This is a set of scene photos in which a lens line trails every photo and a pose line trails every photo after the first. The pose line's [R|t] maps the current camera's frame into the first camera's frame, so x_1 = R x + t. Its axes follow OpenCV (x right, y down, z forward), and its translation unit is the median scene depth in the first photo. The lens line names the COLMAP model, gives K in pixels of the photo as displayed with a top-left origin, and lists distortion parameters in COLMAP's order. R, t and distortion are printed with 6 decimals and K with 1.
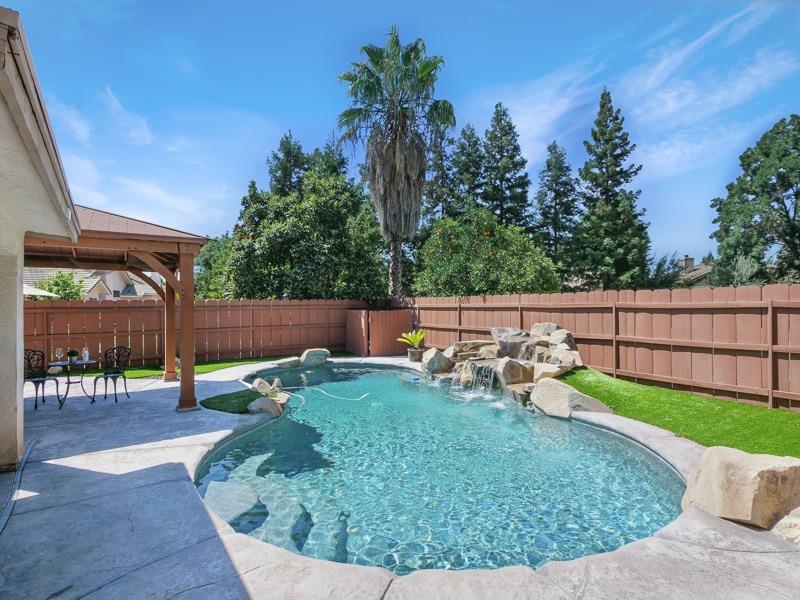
lens RADIAL K [[419.7, 0, 374.6], [0, 419.7, 299.1], [0, 0, 1]] dist [-0.002748, 0.000173]
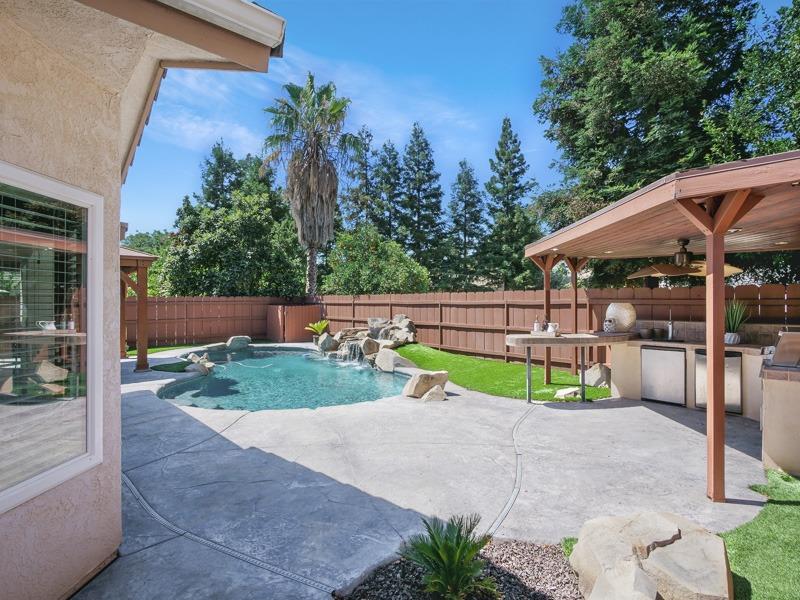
lens RADIAL K [[419.7, 0, 374.6], [0, 419.7, 299.1], [0, 0, 1]] dist [-0.002748, 0.000173]
pose [[0.989530, 0.005177, 0.144234, 0.060980], [-0.006584, 0.999935, 0.009276, -0.005121], [-0.144176, -0.010128, 0.989500, -0.233738]]
